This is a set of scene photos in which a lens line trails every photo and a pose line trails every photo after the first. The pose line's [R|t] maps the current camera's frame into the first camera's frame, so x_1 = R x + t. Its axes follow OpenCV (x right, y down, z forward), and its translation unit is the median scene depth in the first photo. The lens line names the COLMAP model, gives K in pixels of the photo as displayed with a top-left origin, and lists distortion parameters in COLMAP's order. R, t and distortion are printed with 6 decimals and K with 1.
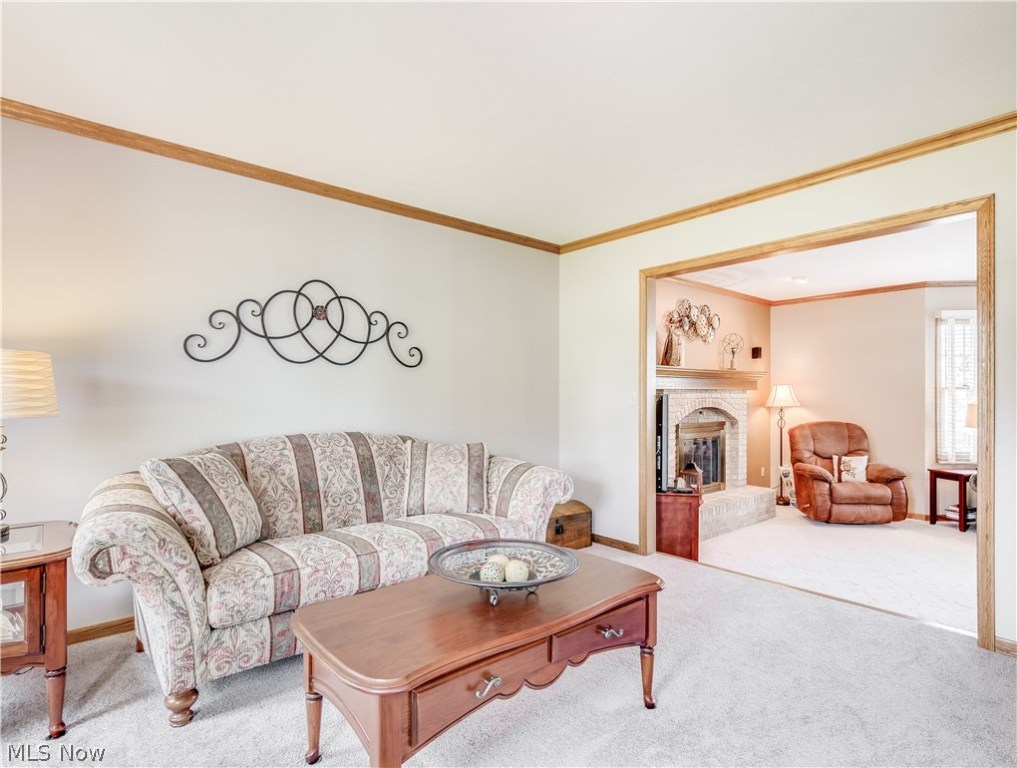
lens RADIAL K [[538.8, 0, 512.8], [0, 538.8, 389.7], [0, 0, 1]] dist [-0.004654, 0.000255]
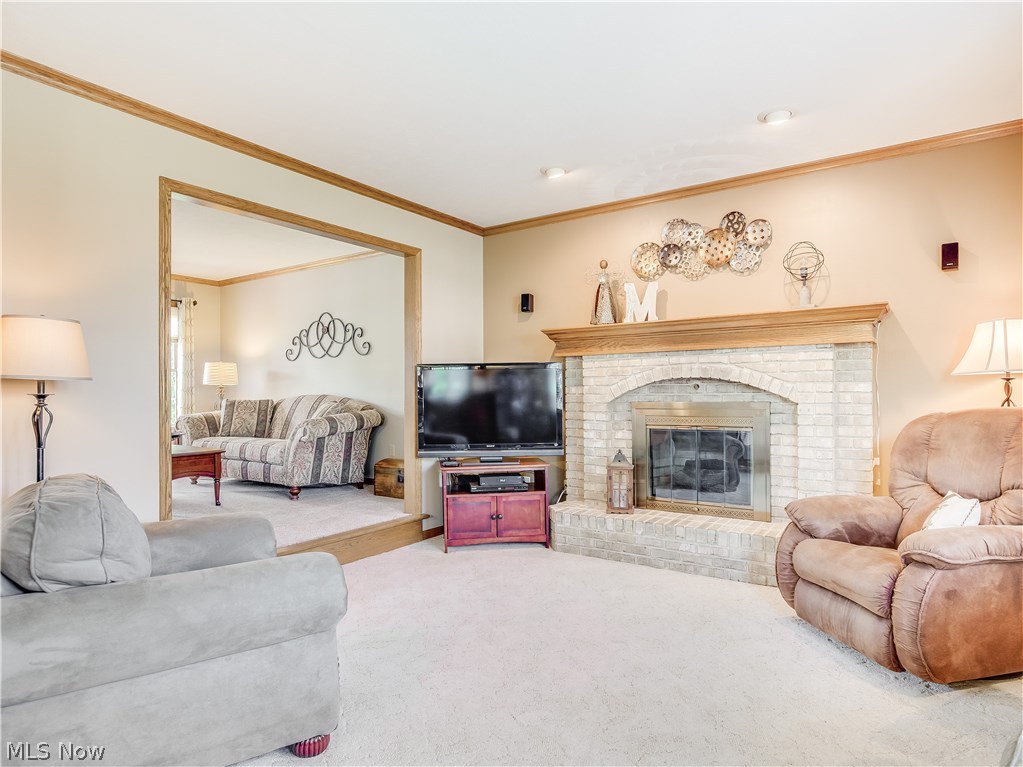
lens RADIAL K [[602.2, 0, 514.0], [0, 602.2, 385.0], [0, 0, 1]] dist [0.001400, 0.001386]
pose [[0.255498, -0.013688, -0.966713, 1.695037], [0.020650, 0.999749, -0.008698, 0.072244], [0.966589, -0.017740, 0.255716, 1.025876]]
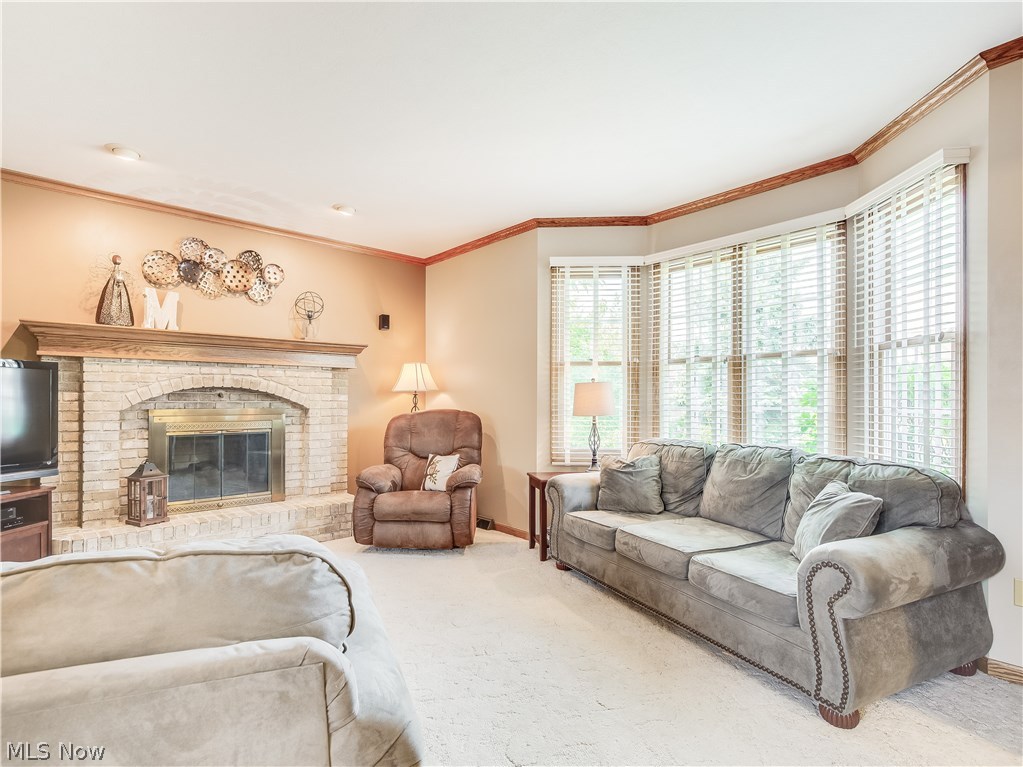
lens RADIAL K [[526.4, 0, 510.5], [0, 526.4, 393.2], [0, 0, 1]] dist [-0.003834, -0.000053]
pose [[0.999790, 0.001607, 0.020425, 1.239816], [-0.001586, 0.999998, -0.001062, 0.068411], [-0.020426, 0.001029, 0.999791, 0.479162]]
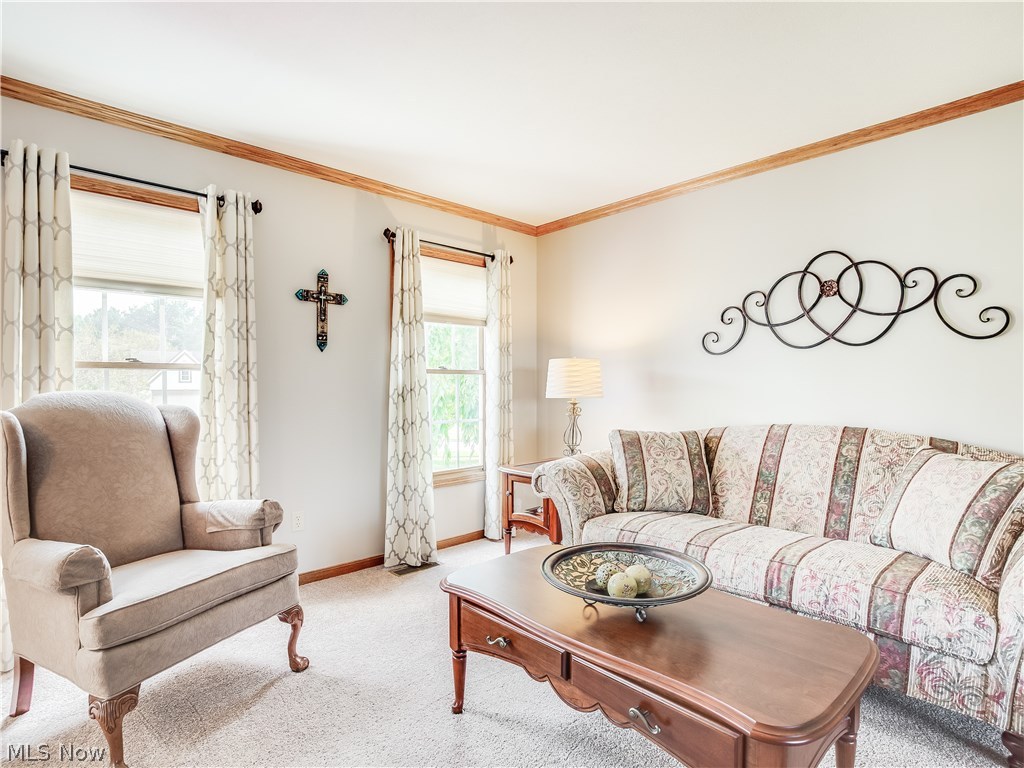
lens RADIAL K [[537.2, 0, 515.1], [0, 537.2, 388.6], [0, 0, 1]] dist [-0.012001, 0.000188]
pose [[0.045598, 0.003361, -0.998954, 0.457123], [0.017095, 0.999845, 0.004145, 0.007127], [0.998814, -0.017266, 0.045533, 0.419992]]
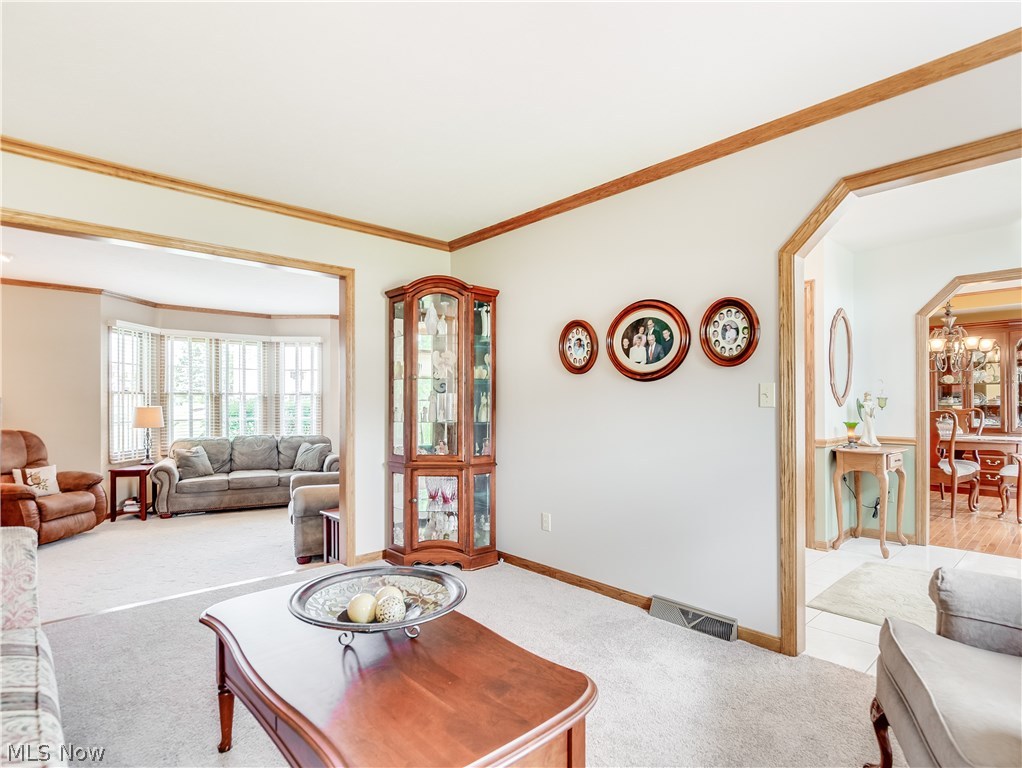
lens RADIAL K [[536.1, 0, 510.7], [0, 536.1, 394.1], [0, 0, 1]] dist [-0.012001, 0.000188]
pose [[-0.044155, 0.011751, 0.998956, -0.499931], [-0.006318, 0.999908, -0.012041, 0.013626], [-0.999005, -0.006843, -0.044077, 0.449670]]
